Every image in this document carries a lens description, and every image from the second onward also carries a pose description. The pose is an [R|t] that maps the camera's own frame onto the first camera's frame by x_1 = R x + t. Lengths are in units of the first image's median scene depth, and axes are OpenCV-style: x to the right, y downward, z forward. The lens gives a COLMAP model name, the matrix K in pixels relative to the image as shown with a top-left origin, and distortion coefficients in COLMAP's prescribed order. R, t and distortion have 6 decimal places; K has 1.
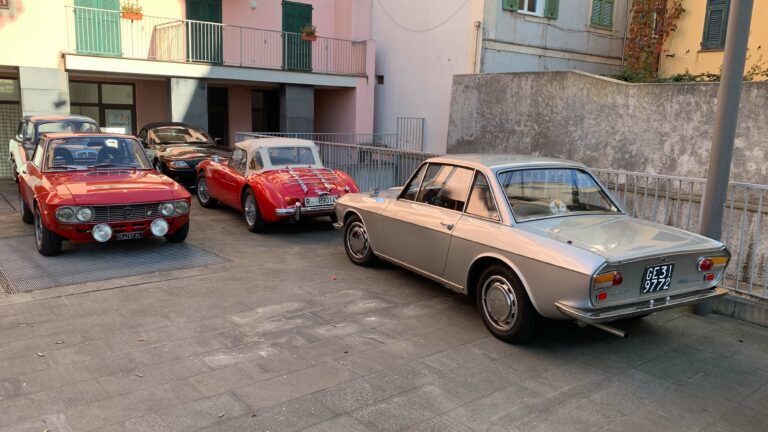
lens RADIAL K [[574.8, 0, 384.0], [0, 574.8, 216.0], [0, 0, 1]] dist [0.056146, -0.080254]
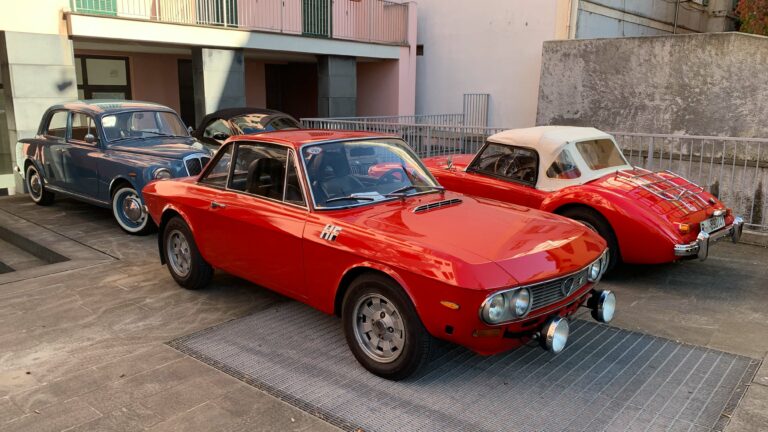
lens RADIAL K [[573.4, 0, 384.0], [0, 573.4, 216.0], [0, 0, 1]] dist [0.009703, -0.001781]
pose [[0.982005, -0.061067, 0.178708, -0.278338], [0.054066, 0.997577, 0.043791, -0.040176], [-0.180949, -0.033341, 0.982927, 0.212750]]
